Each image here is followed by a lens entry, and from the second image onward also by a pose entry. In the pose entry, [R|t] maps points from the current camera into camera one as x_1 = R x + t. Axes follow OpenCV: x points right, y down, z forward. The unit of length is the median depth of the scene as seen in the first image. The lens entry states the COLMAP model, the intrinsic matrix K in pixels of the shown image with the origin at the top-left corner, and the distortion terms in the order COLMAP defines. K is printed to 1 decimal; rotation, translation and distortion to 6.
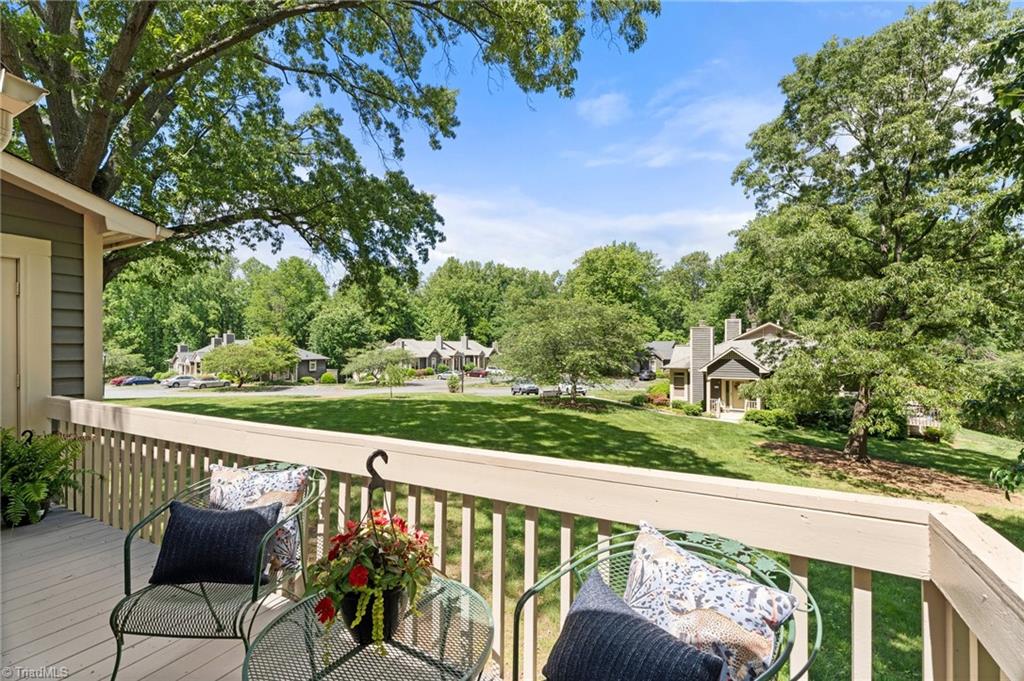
lens RADIAL K [[455.3, 0, 513.7], [0, 455.3, 345.5], [0, 0, 1]] dist [0.003220, 0.000193]
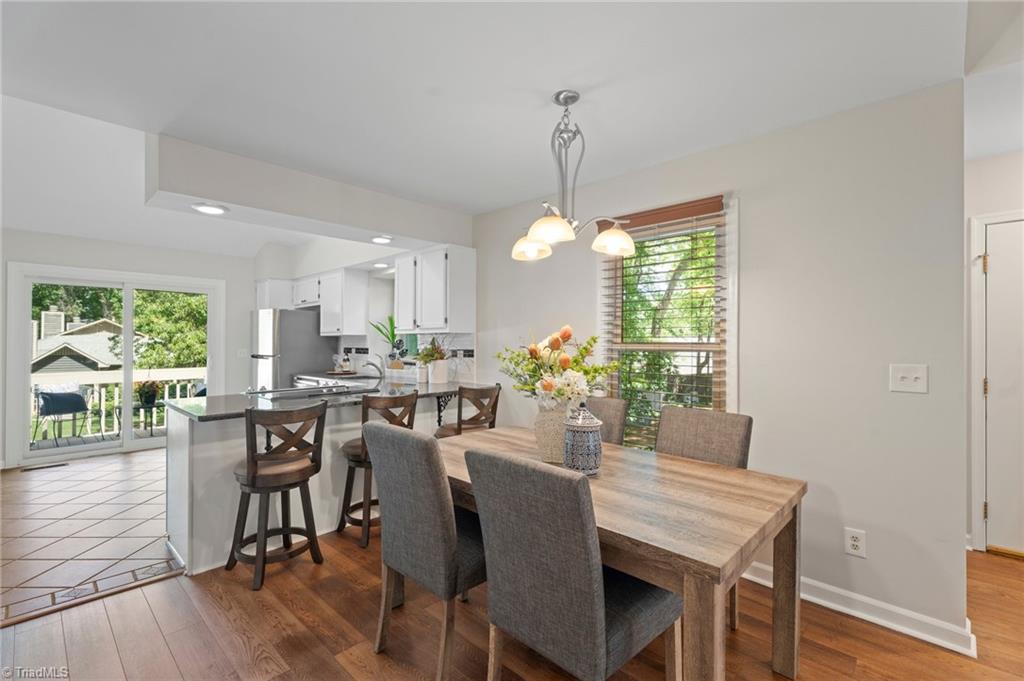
lens RADIAL K [[454.8, 0, 509.8], [0, 454.8, 344.1], [0, 0, 1]] dist [0.001079, 0.000687]
pose [[0.293404, 0.005451, 0.955973, -0.211363], [-0.007345, 0.999967, -0.003447, 0.004115], [-0.955960, -0.006011, 0.293435, -0.239936]]
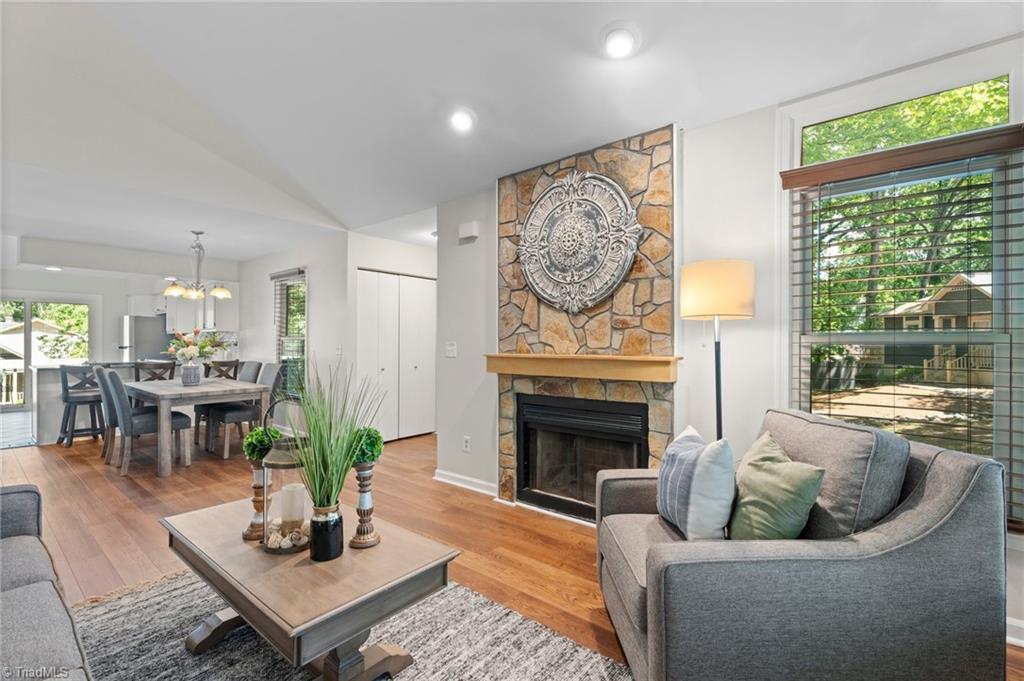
lens RADIAL K [[454.8, 0, 509.8], [0, 454.8, 344.1], [0, 0, 1]] dist [0.001079, 0.000687]
pose [[0.229779, -0.009910, 0.973192, -0.301629], [0.004273, 0.999949, 0.009173, 0.005989], [-0.973233, 0.002051, 0.229810, -0.425833]]
